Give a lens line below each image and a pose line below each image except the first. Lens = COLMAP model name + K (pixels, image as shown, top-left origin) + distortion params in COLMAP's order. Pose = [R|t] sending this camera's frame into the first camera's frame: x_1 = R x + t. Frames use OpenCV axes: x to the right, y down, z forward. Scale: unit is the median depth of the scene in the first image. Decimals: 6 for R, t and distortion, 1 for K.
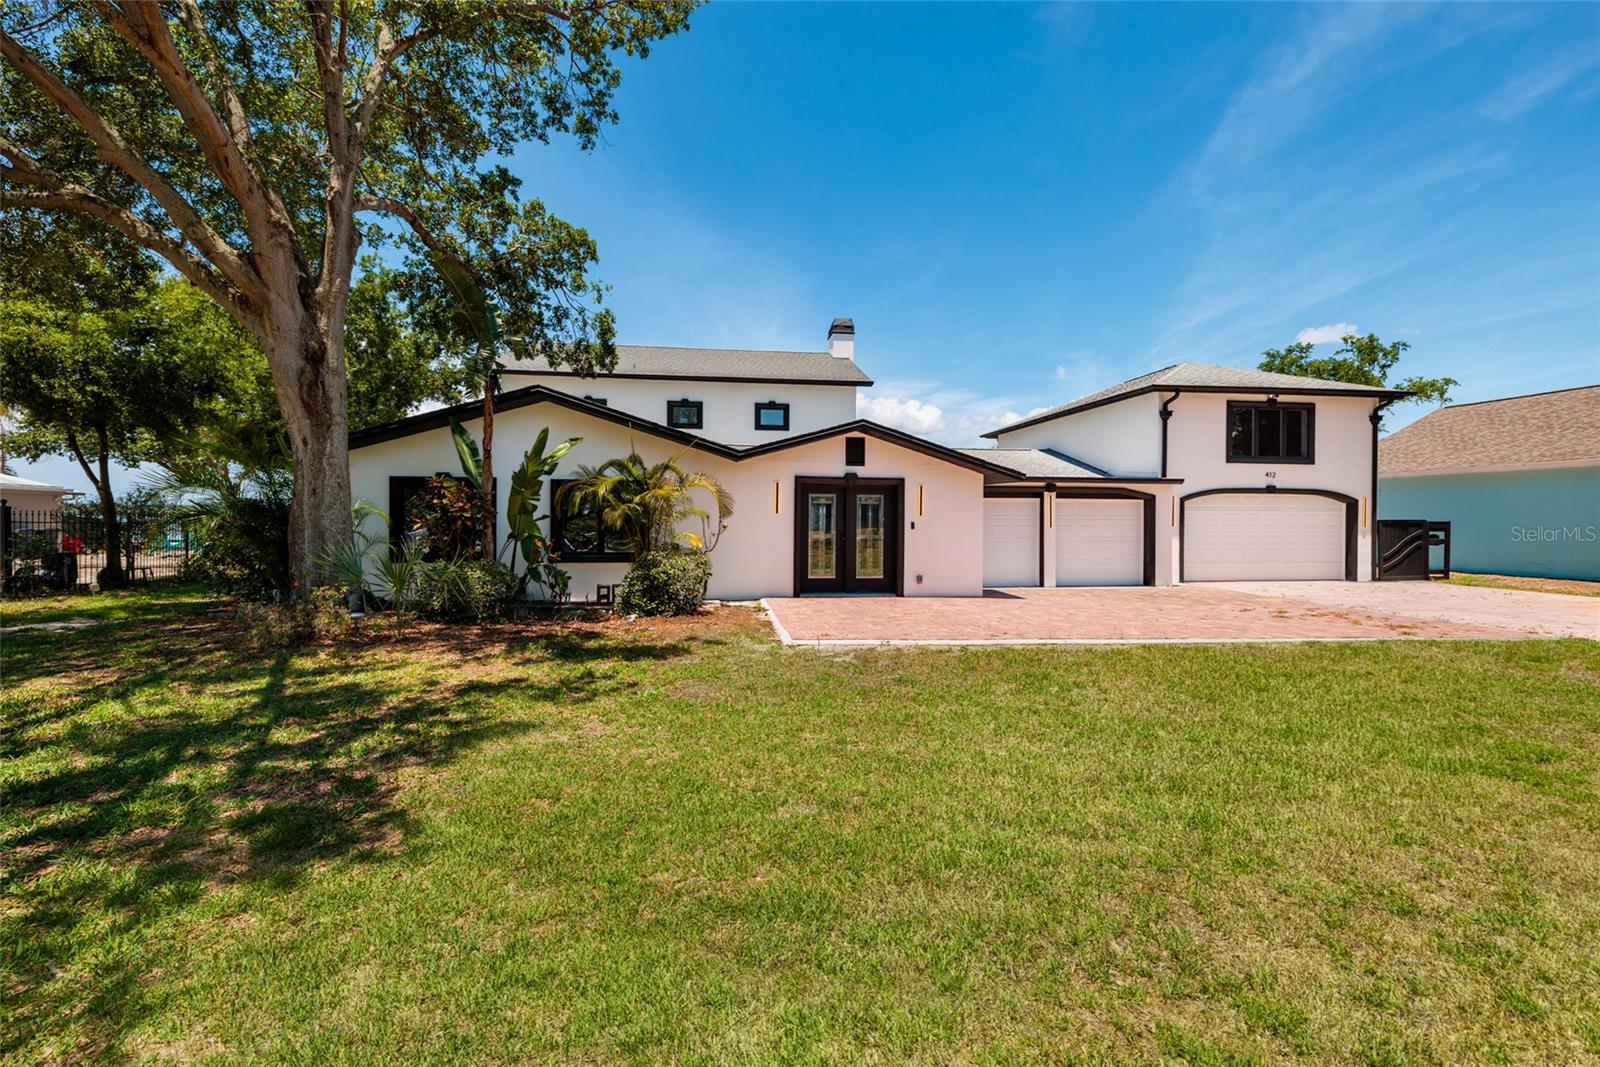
lens RADIAL K [[736.1, 0, 807.4], [0, 736.1, 526.3], [0, 0, 1]] dist [0.004605, 0.000738]
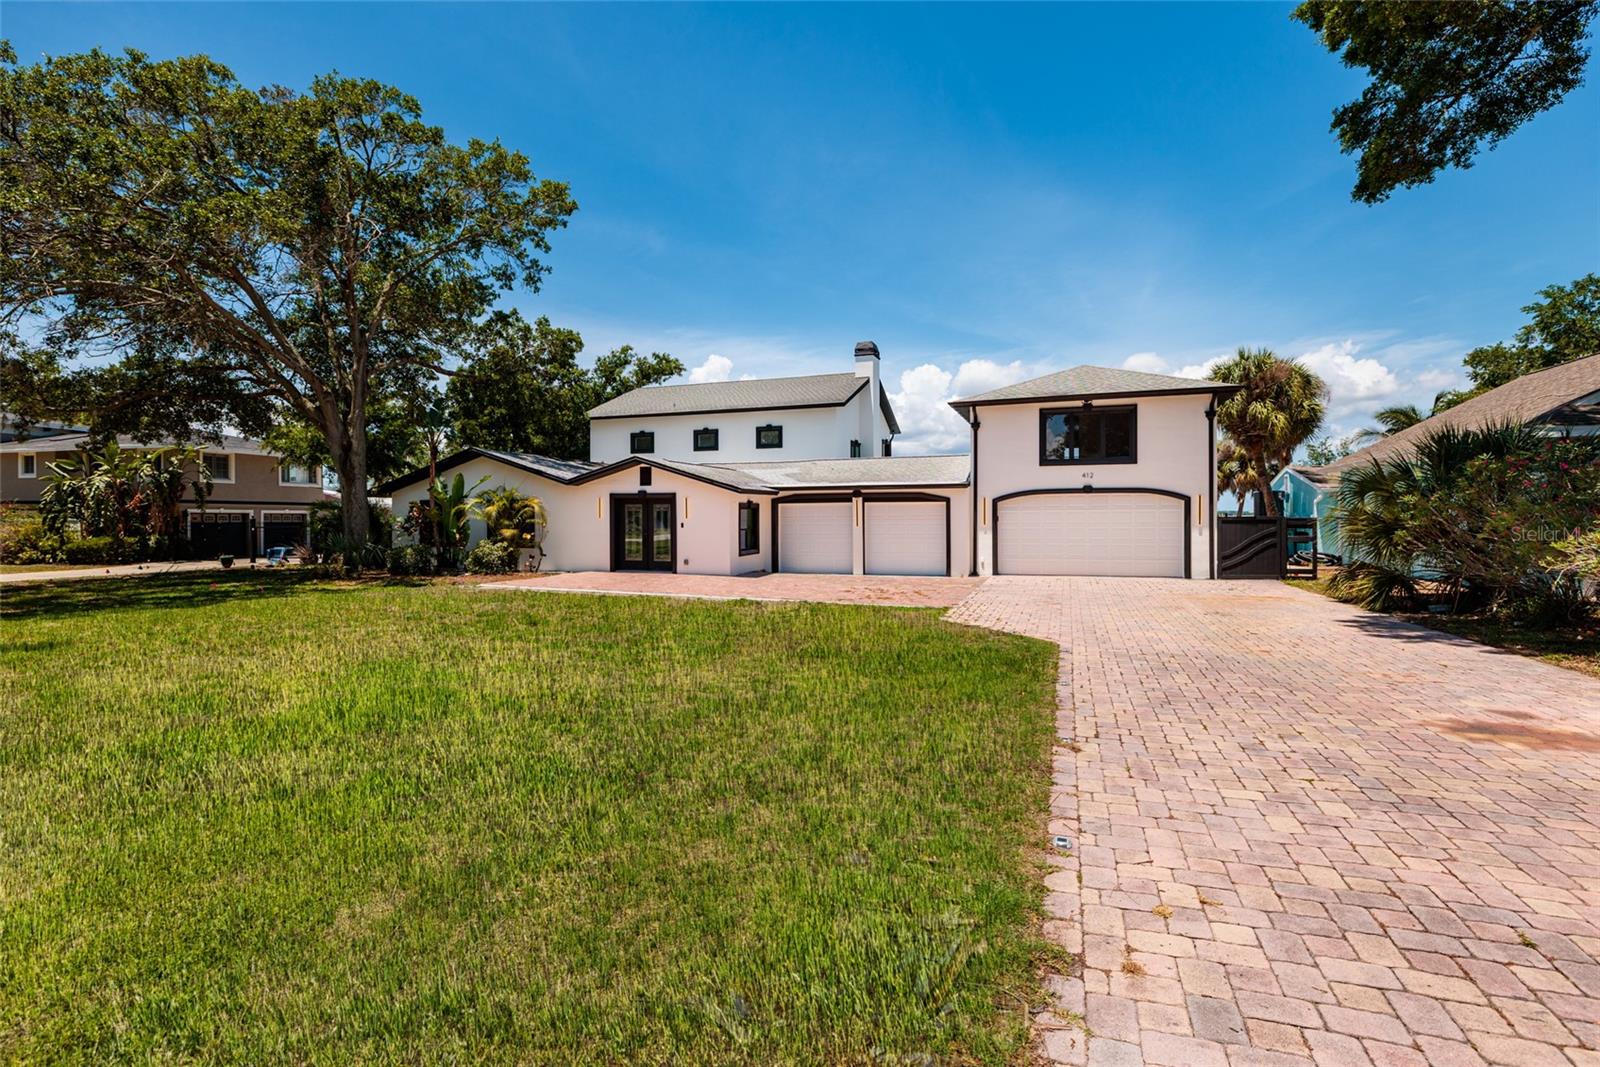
lens RADIAL K [[830.2, 0, 783.6], [0, 830.2, 530.7], [0, 0, 1]] dist [0.003517, 0.001834]
pose [[0.871954, -0.002494, -0.489581, 0.845719], [0.003264, 0.999994, 0.000719, 0.007153], [0.489576, -0.002225, 0.871958, -0.253614]]
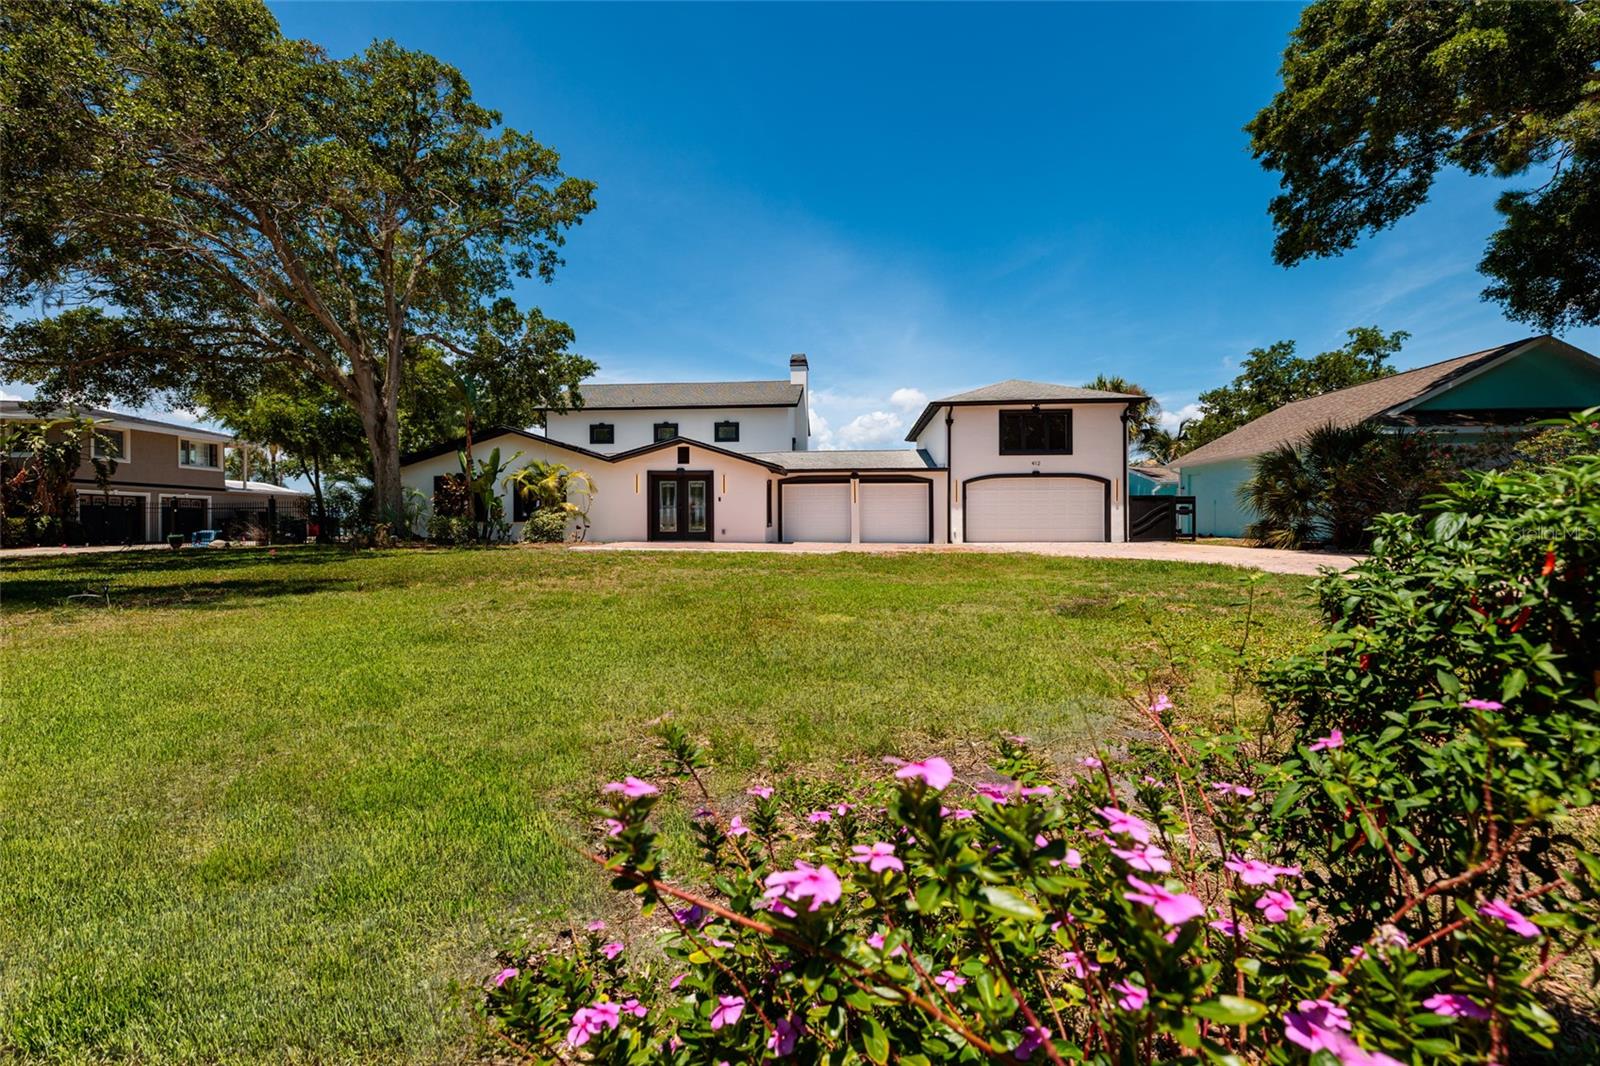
lens RADIAL K [[736.1, 0, 799.2], [0, 736.1, 537.0], [0, 0, 1]] dist [0.004605, 0.000738]
pose [[0.974676, -0.006037, -0.223541, 0.514949], [0.006501, 0.999978, 0.001340, 0.062248], [0.223528, -0.002759, 0.974694, -0.425786]]
